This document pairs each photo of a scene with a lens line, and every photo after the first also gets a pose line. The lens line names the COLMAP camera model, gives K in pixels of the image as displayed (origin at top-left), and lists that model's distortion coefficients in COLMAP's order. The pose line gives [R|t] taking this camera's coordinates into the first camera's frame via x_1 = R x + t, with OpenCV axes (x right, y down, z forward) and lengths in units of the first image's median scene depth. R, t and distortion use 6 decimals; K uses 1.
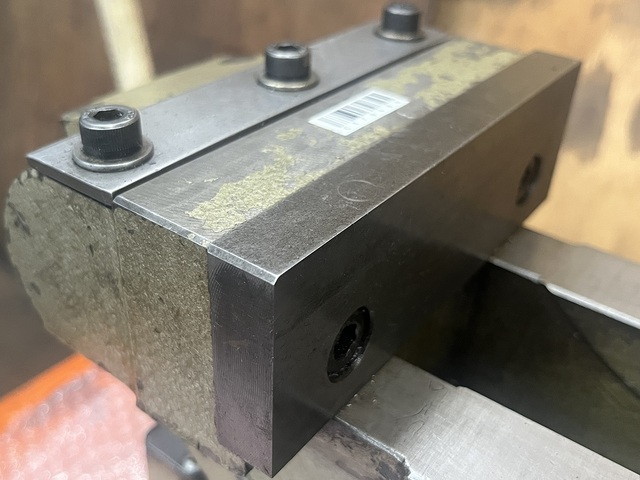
lens RADIAL K [[690.6, 0, 318.4], [0, 690.6, 238.8], [0, 0, 1]] dist [-0.024476, 0.000000]
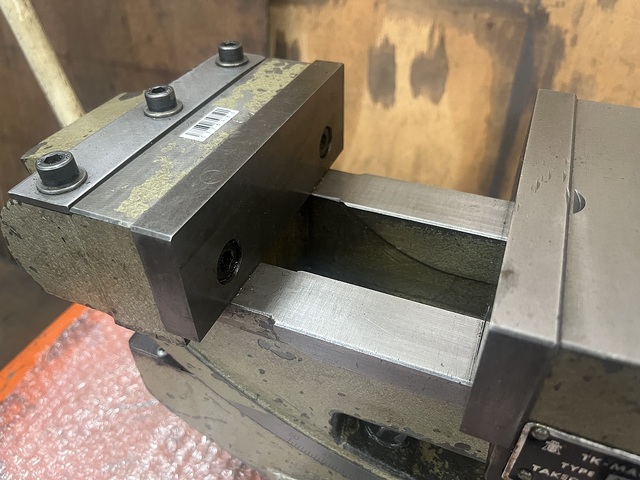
lens RADIAL K [[497.4, 0, 319.0], [0, 497.4, 241.0], [0, 0, 1]] dist [0.004368, -0.038761]
pose [[0.967651, -0.209108, 0.141155, 0.095141], [0.189439, 0.971733, 0.140881, -0.033198], [-0.166625, -0.109583, 0.979912, -0.272405]]
